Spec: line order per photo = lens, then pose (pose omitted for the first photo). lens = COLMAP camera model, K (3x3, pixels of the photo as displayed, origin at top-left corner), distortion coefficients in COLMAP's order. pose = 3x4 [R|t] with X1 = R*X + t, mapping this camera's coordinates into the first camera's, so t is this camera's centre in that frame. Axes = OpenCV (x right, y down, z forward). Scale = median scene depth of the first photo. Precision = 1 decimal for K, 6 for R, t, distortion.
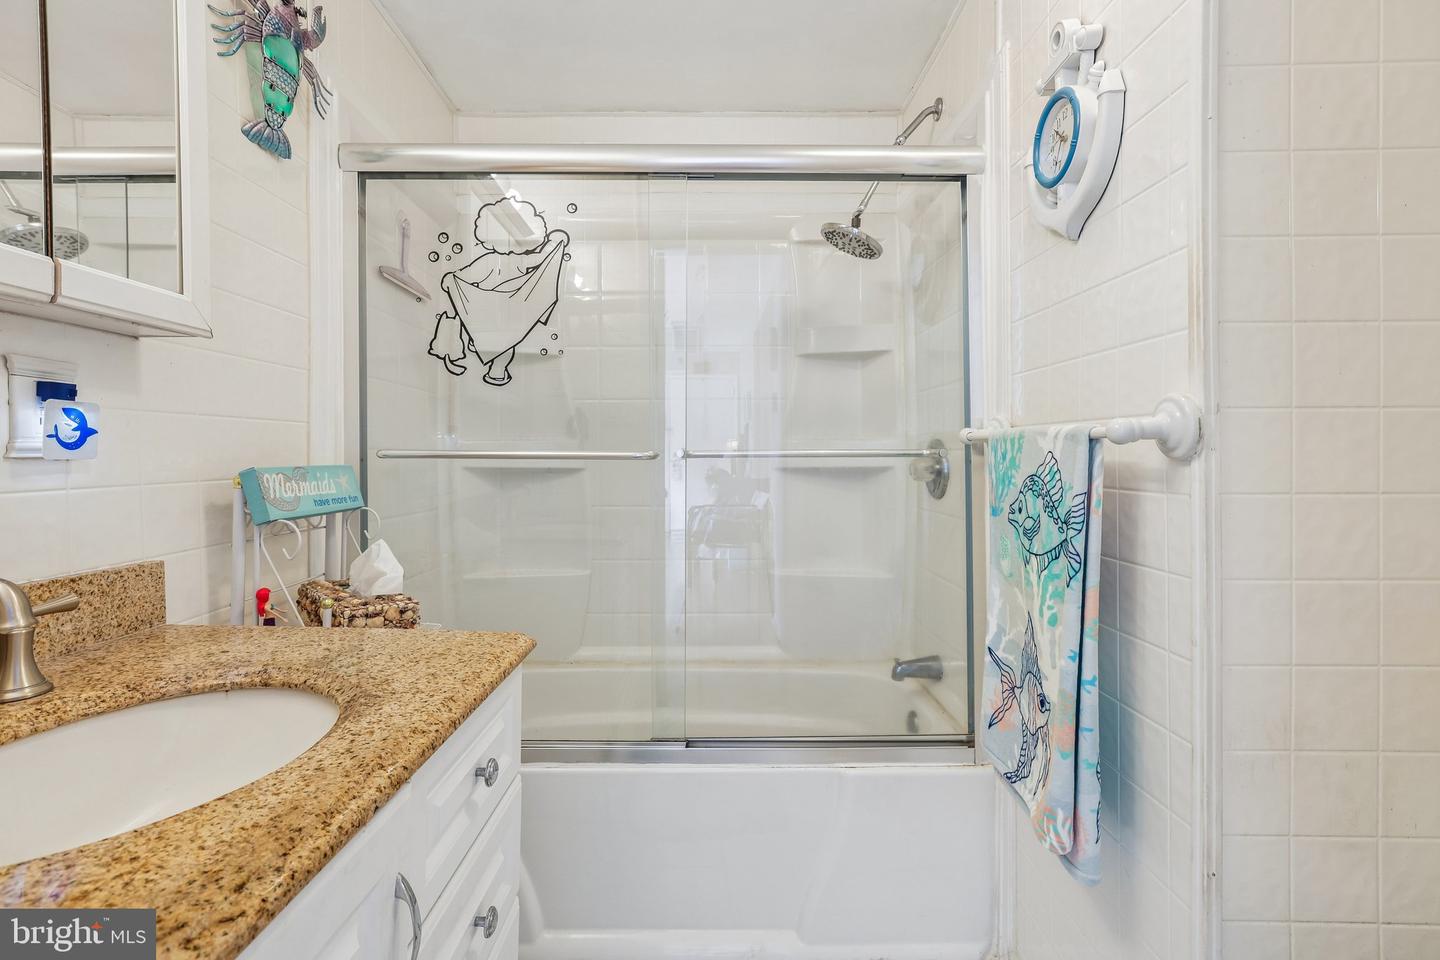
lens RADIAL K [[696.9, 0, 720.7], [0, 696.9, 458.1], [0, 0, 1]] dist [-0.000795, 0.042538]
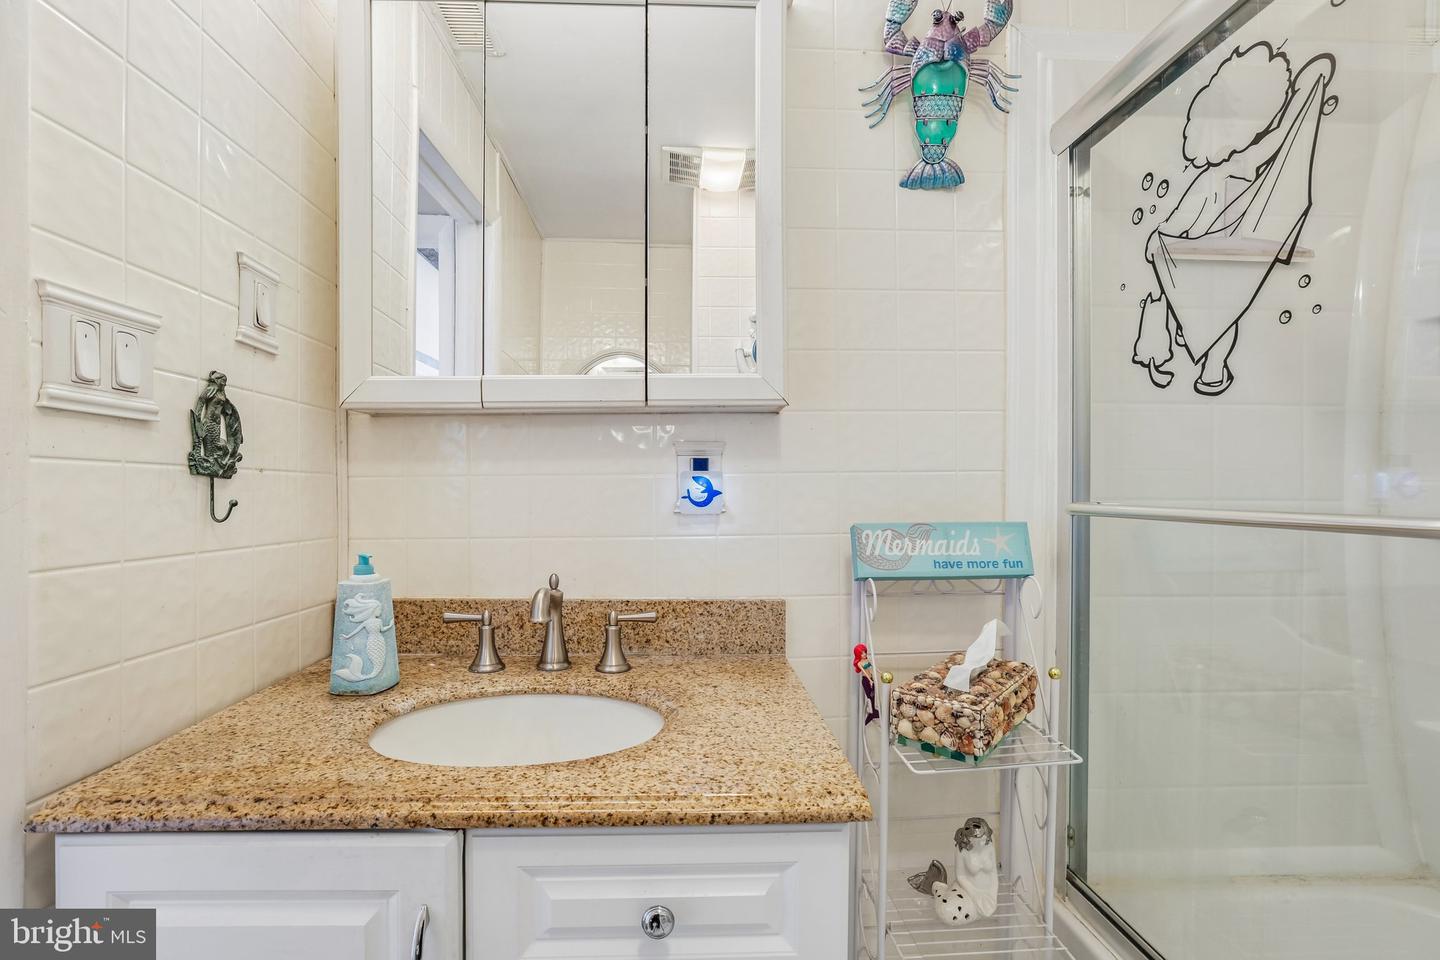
lens RADIAL K [[727.0, 0, 719.6], [0, 727.0, 501.4], [0, 0, 1]] dist [-0.044203, 0.039056]
pose [[0.024736, 0.015426, -0.999575, 0.312311], [0.000137, 0.999881, 0.015434, -0.028682], [0.999694, -0.000519, 0.024731, 0.663560]]
